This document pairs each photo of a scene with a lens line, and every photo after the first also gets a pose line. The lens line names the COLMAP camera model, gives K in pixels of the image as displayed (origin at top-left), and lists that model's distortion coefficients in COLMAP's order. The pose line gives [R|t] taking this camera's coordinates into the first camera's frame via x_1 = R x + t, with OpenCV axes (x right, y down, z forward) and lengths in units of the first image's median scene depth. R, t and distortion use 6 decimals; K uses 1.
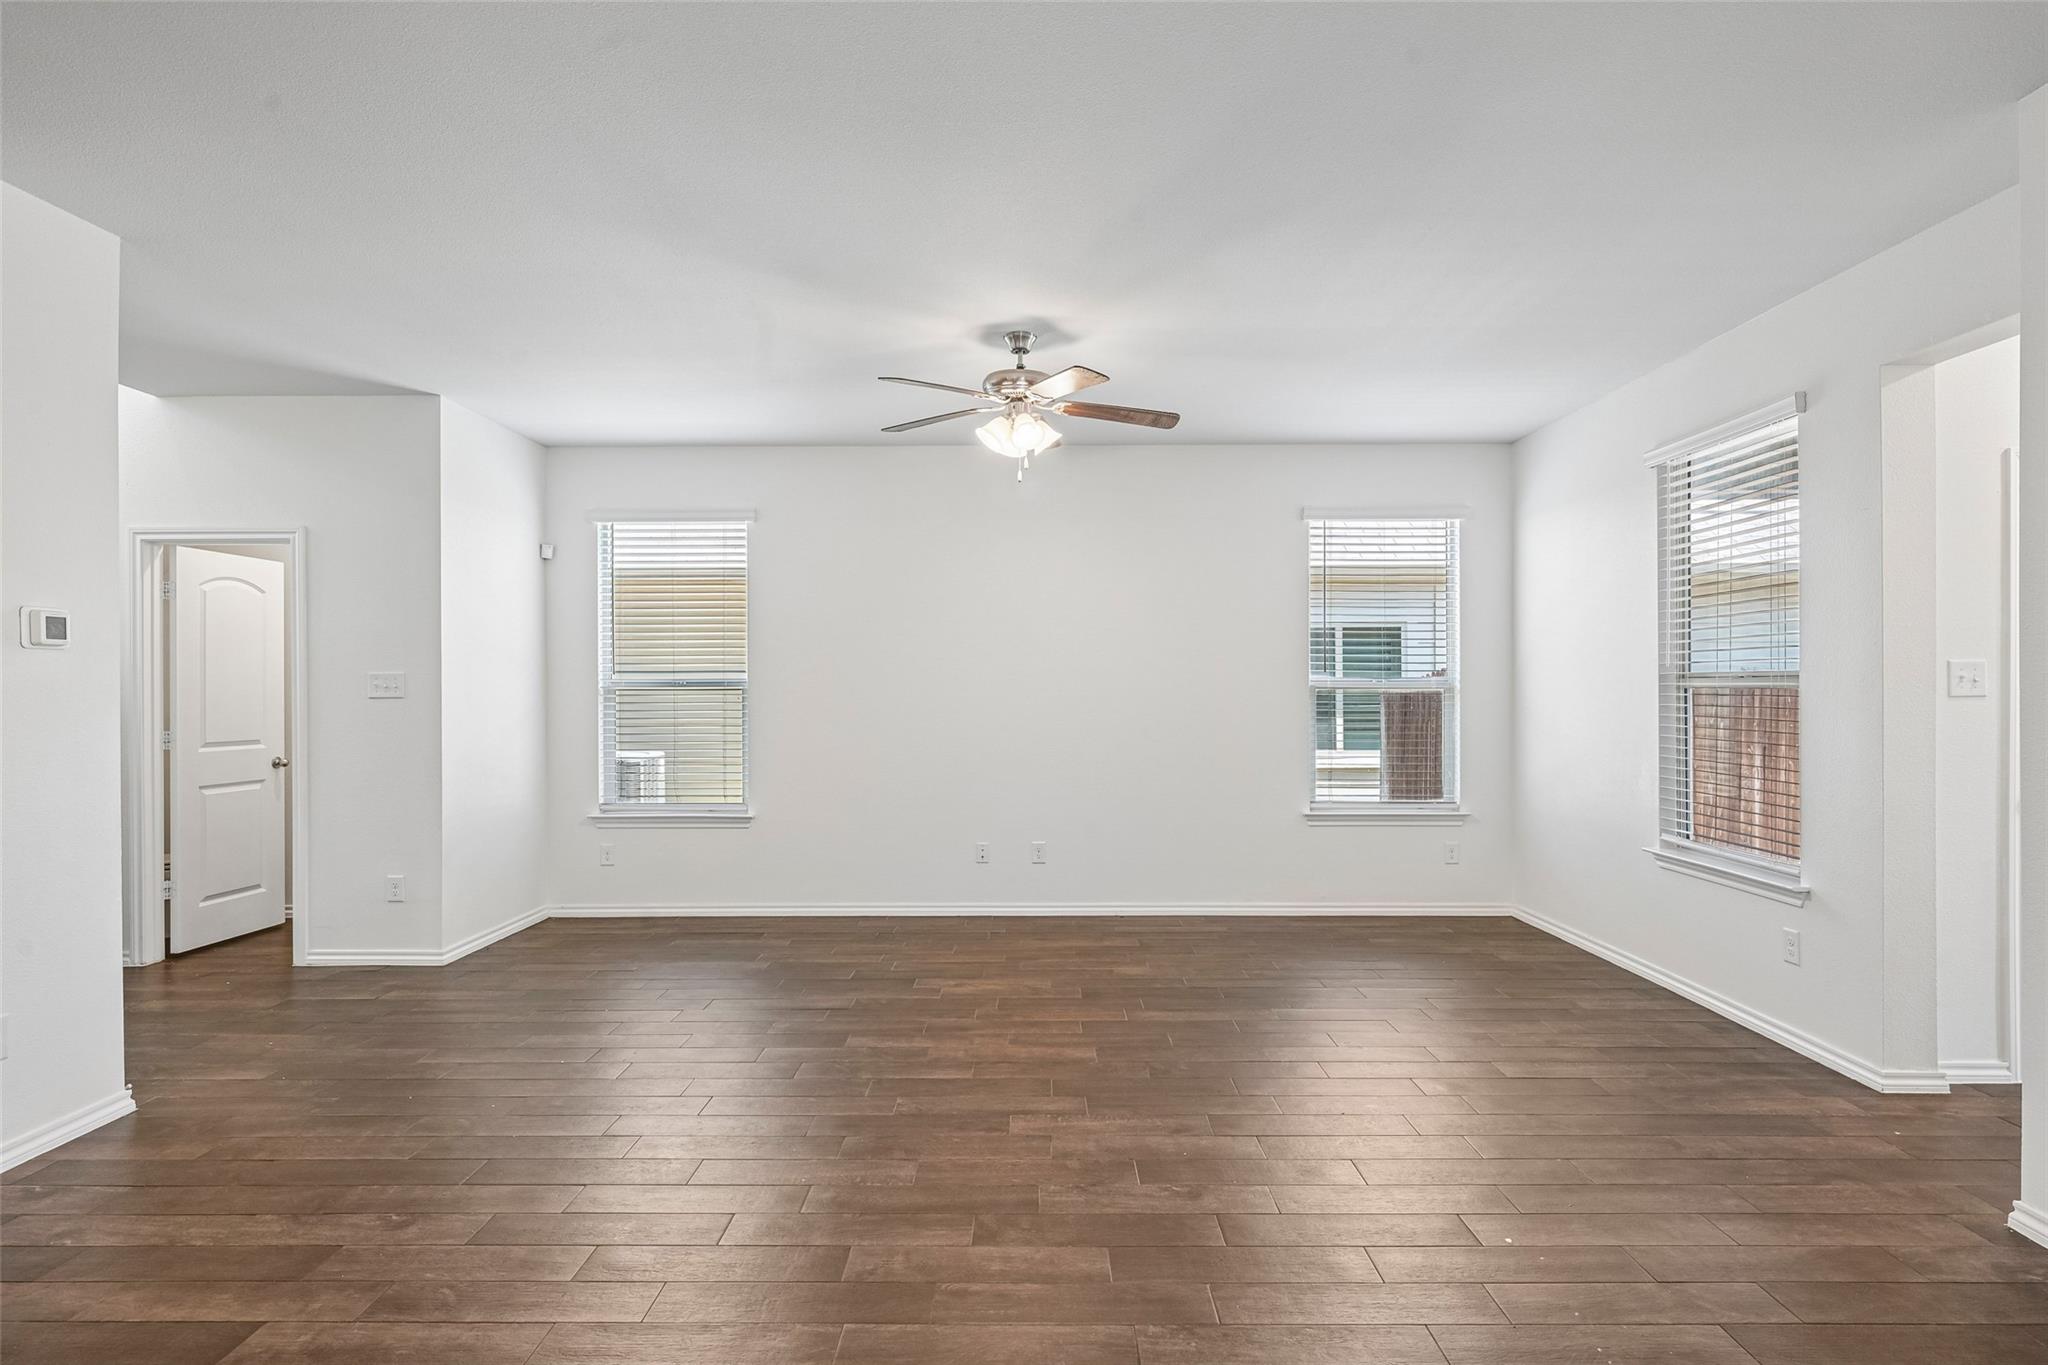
lens RADIAL K [[1071.6, 0, 1026.1], [0, 1071.6, 688.0], [0, 0, 1]] dist [0.000883, 0.000242]
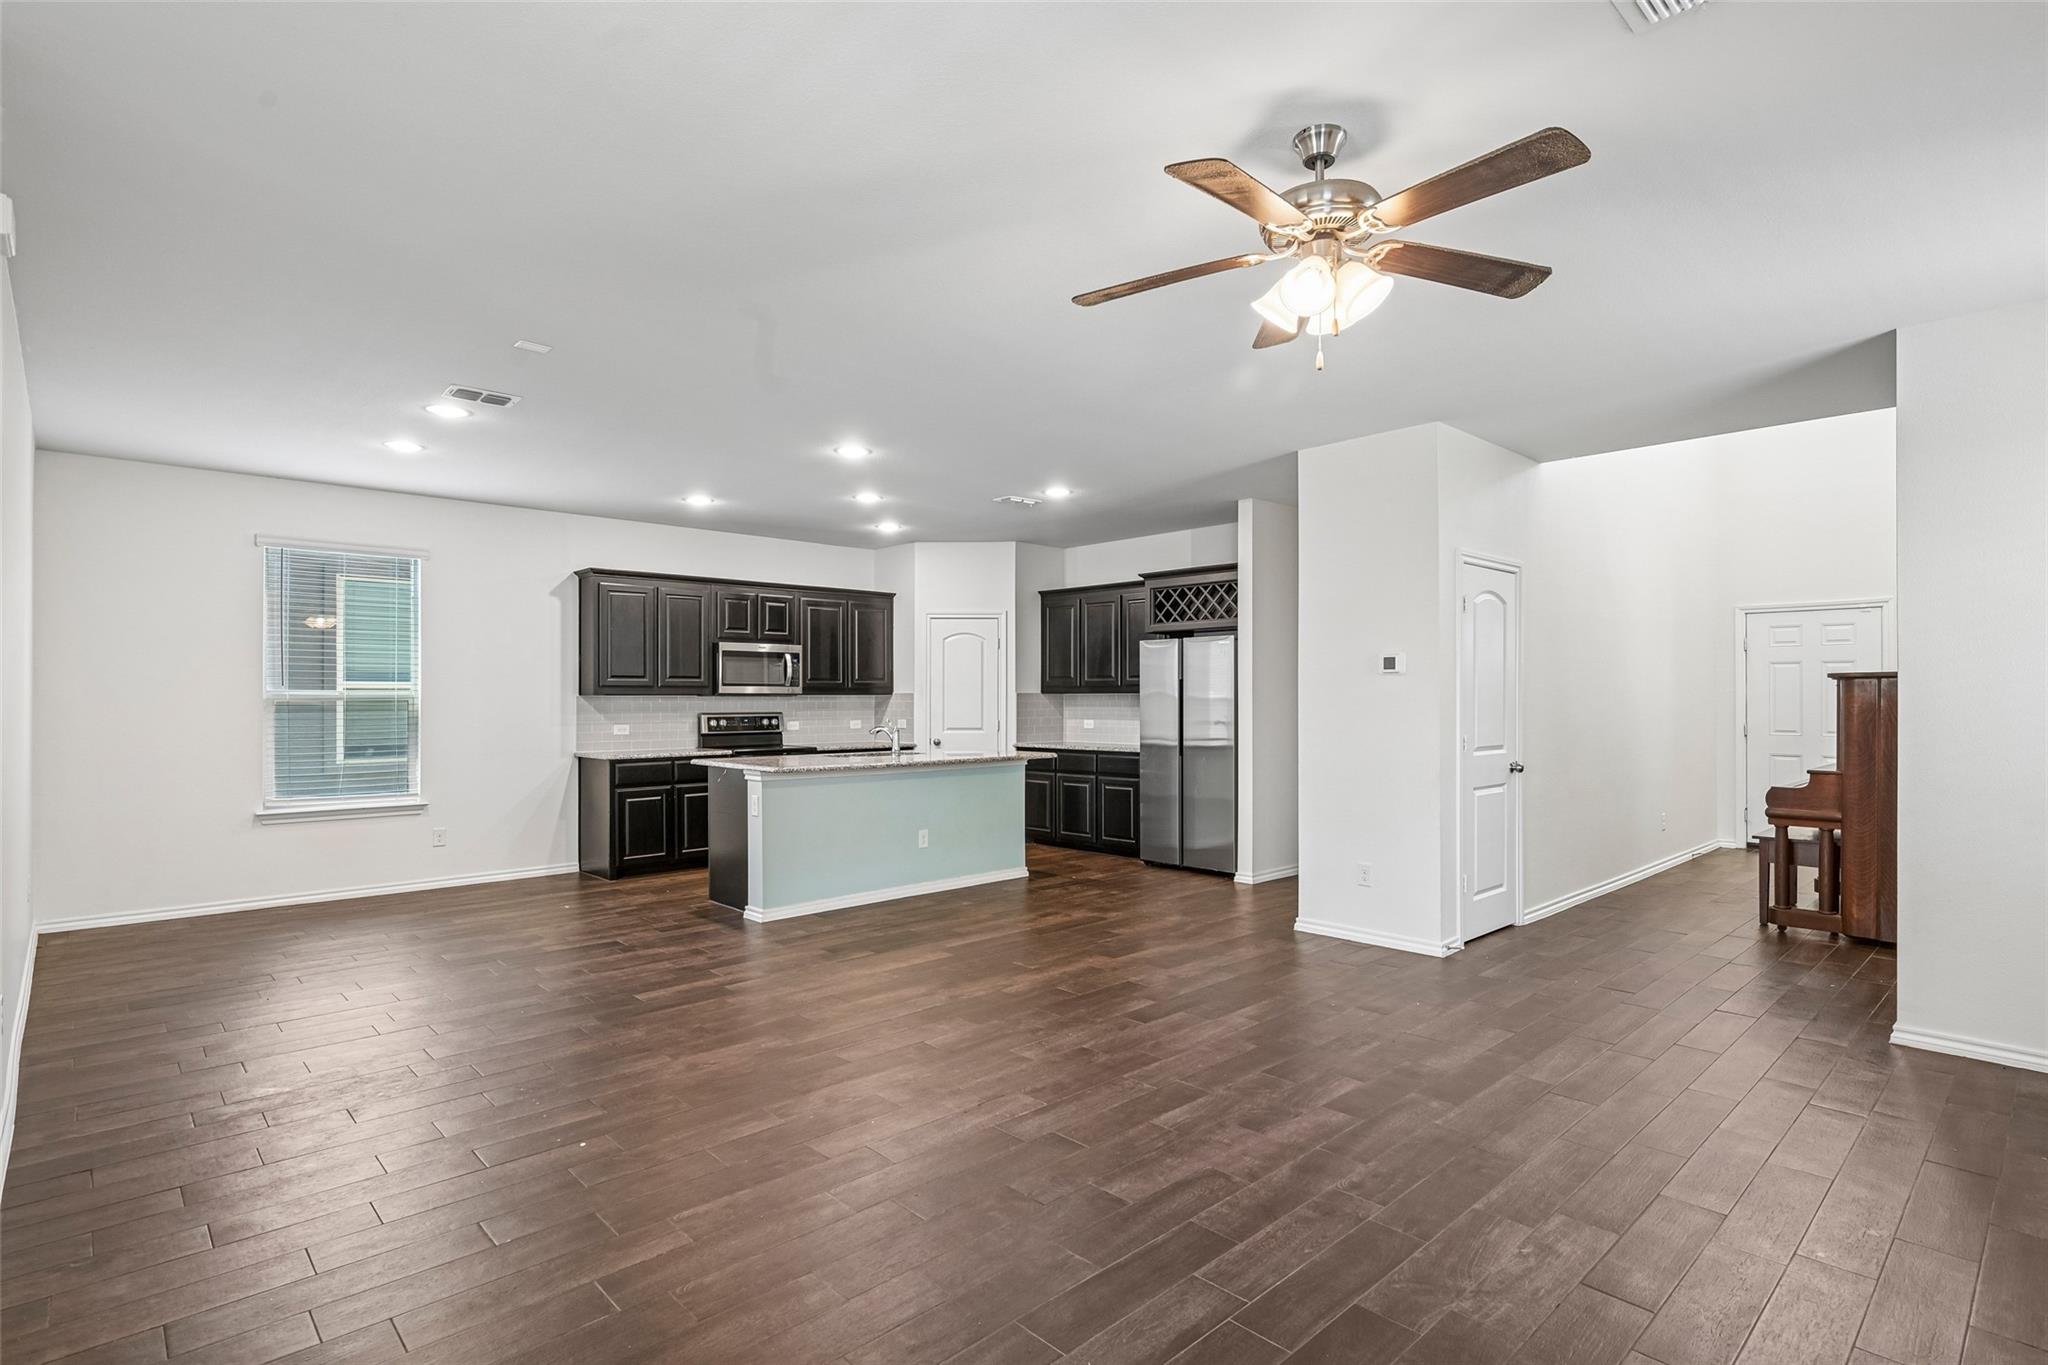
lens RADIAL K [[991.2, 0, 1022.2], [0, 991.2, 688.8], [0, 0, 1]] dist [-0.006964, -0.000549]
pose [[-0.724119, -0.003779, -0.689665, 0.574902], [0.002236, 0.999967, -0.007826, 0.000084], [0.689672, -0.007209, -0.724086, 1.442661]]
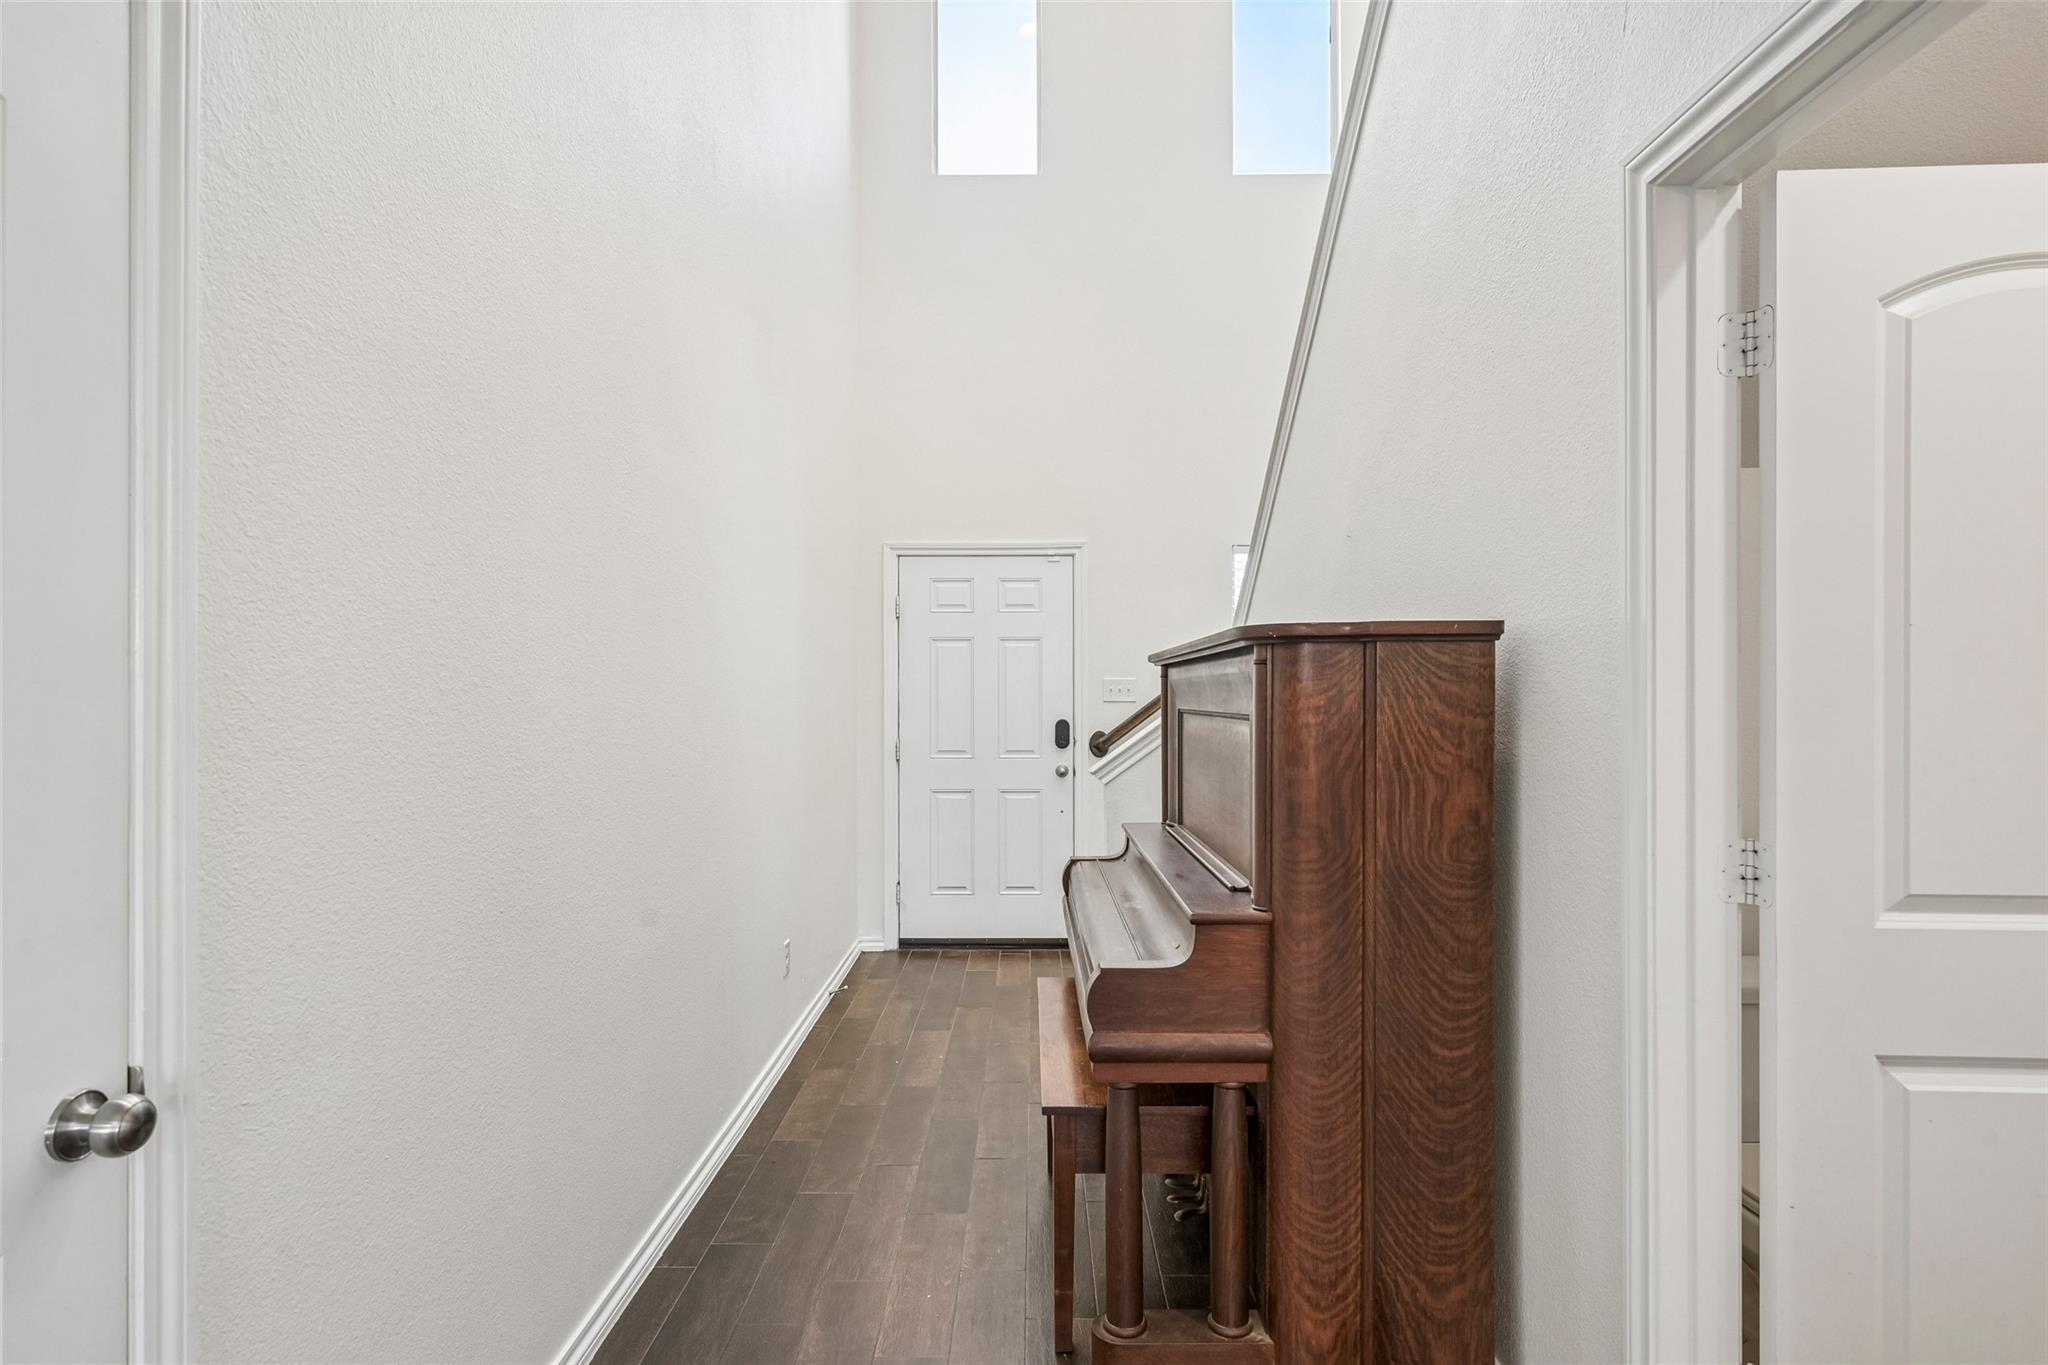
lens RADIAL K [[1071.6, 0, 1023.0], [0, 1071.6, 691.6], [0, 0, 1]] dist [0.000883, 0.000242]
pose [[0.009560, -0.000896, -0.999954, -0.712880], [0.001746, 0.999998, -0.000879, 0.001407], [0.999953, -0.001738, 0.009562, 1.105595]]
